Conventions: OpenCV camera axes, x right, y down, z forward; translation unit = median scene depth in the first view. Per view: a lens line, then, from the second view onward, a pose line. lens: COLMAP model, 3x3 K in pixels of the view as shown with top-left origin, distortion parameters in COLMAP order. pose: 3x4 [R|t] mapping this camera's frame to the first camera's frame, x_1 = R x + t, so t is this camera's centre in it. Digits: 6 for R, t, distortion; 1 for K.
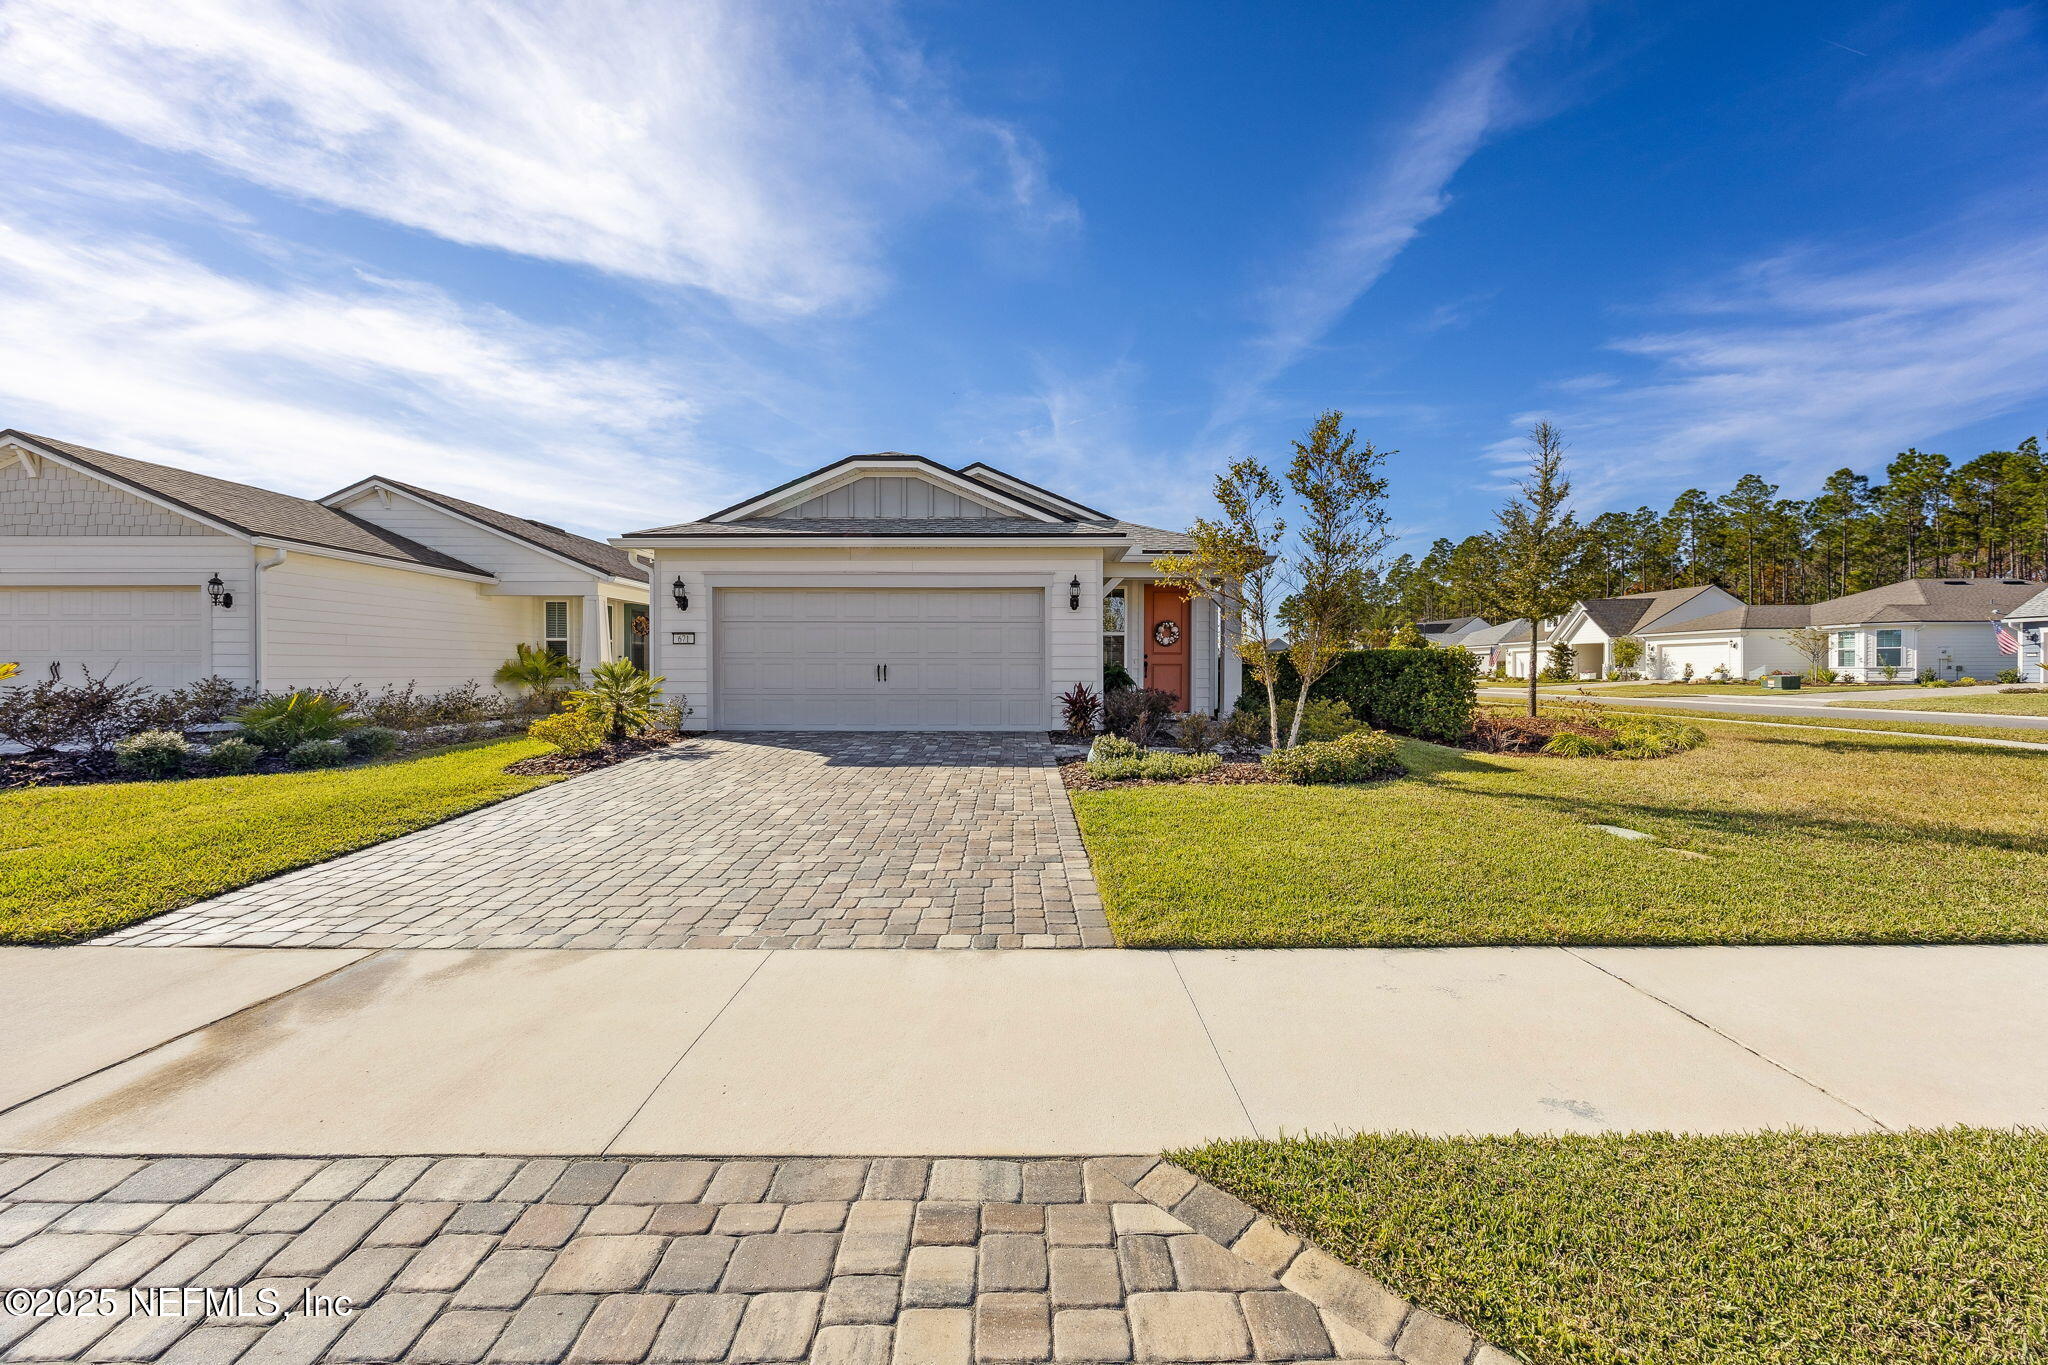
lens RADIAL K [[783.0, 0, 1007.0], [0, 783.0, 698.2], [0, 0, 1]] dist [0.003254, -0.000216]
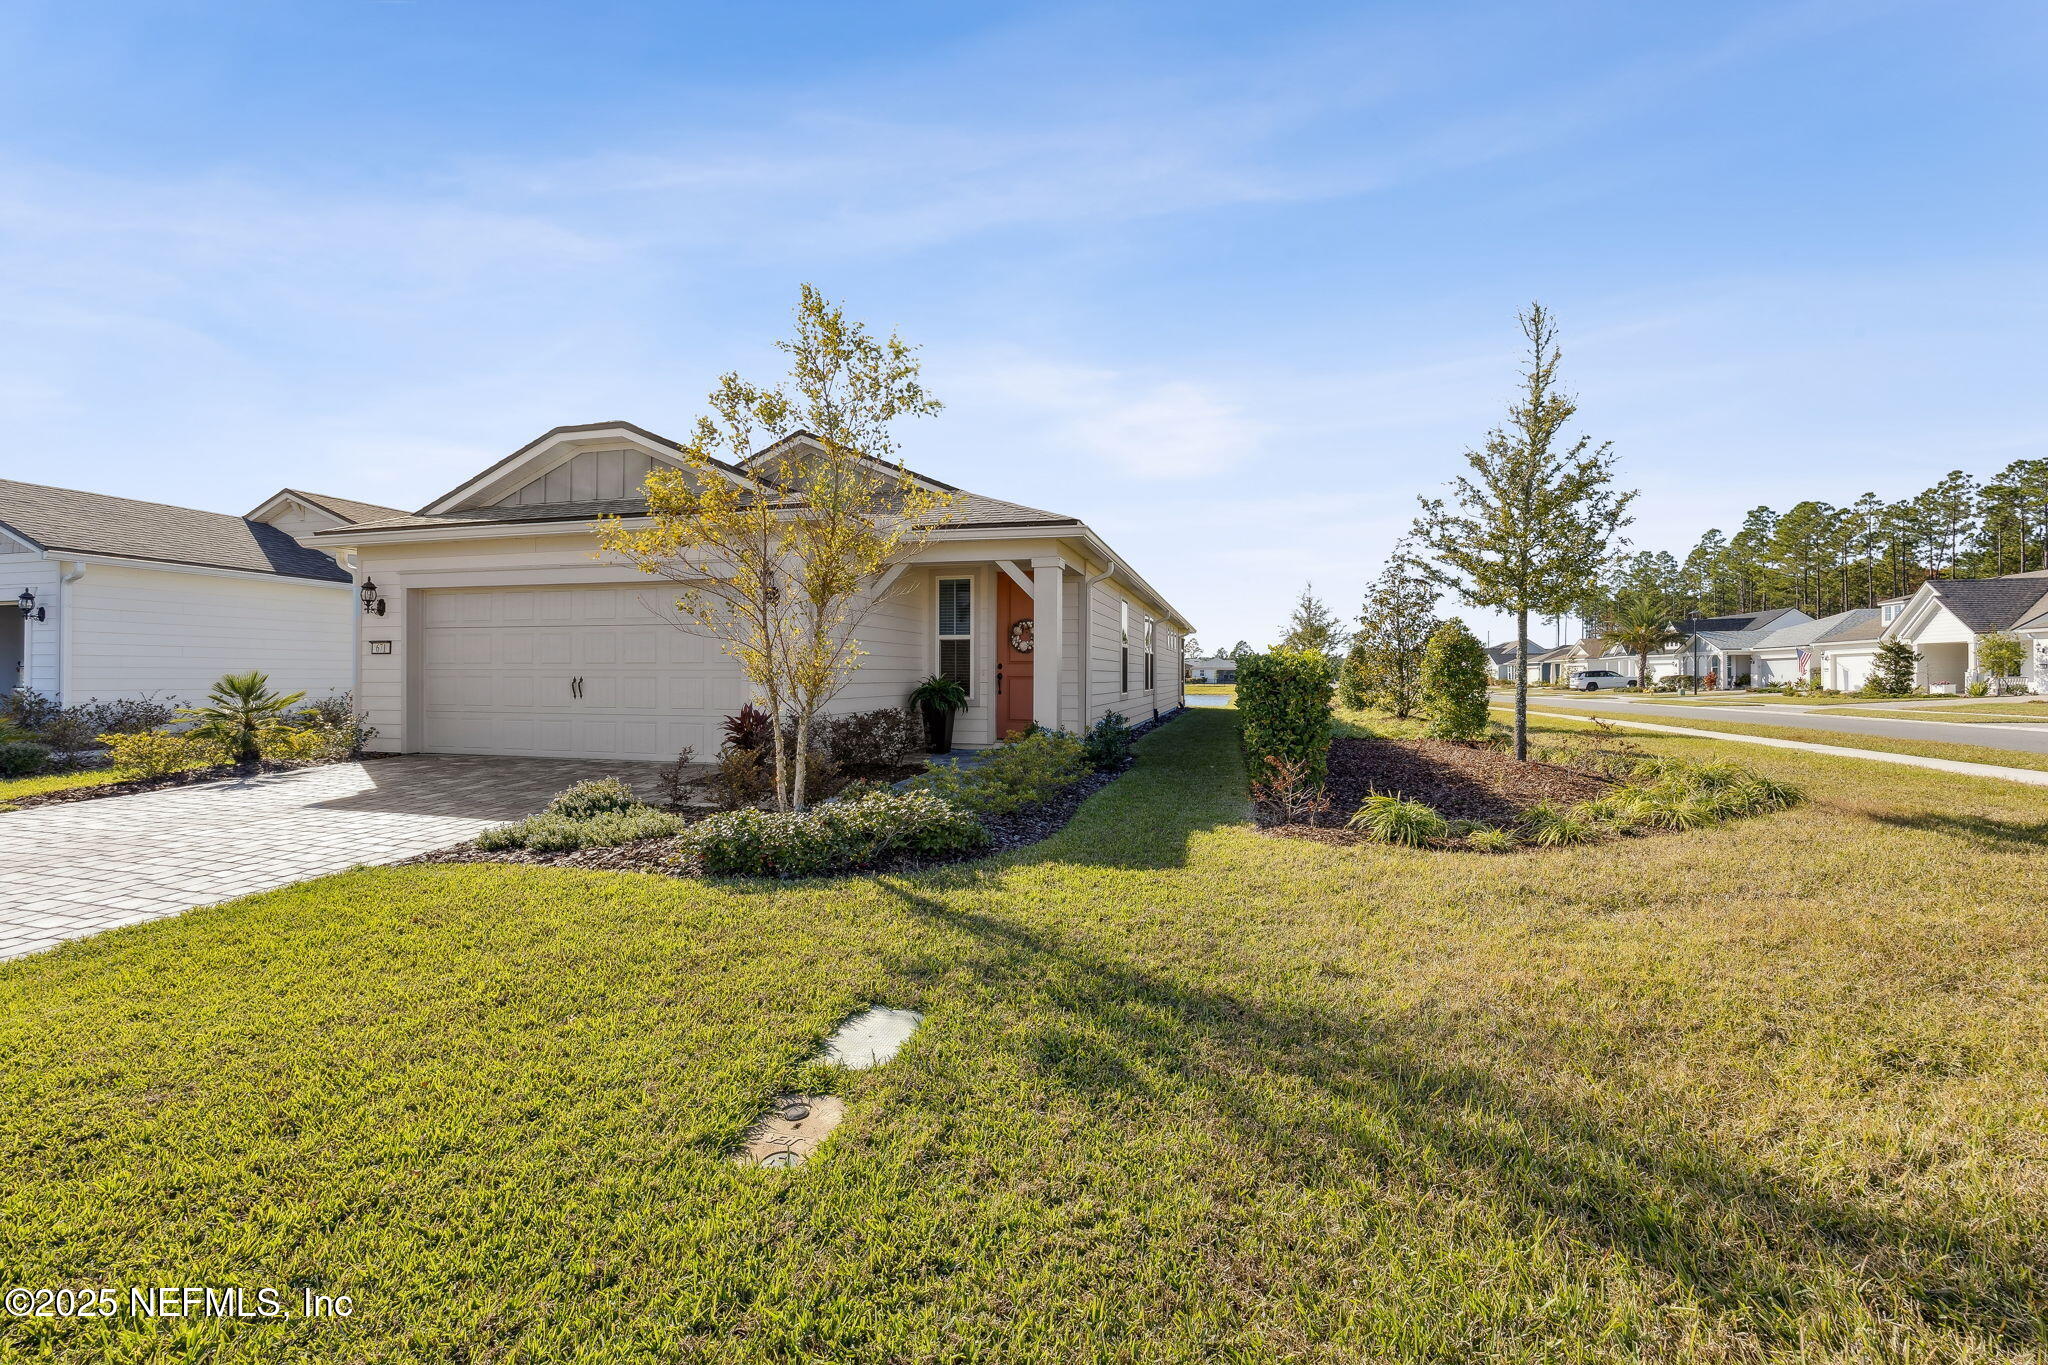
lens RADIAL K [[842.0, 0, 1035.5], [0, 842.0, 680.1], [0, 0, 1]] dist [-0.002814, -0.000350]
pose [[0.968569, 0.001778, -0.248740, 0.220752], [-0.009948, 0.999451, -0.031592, -0.007480], [0.248547, 0.033073, 0.968055, 0.113011]]
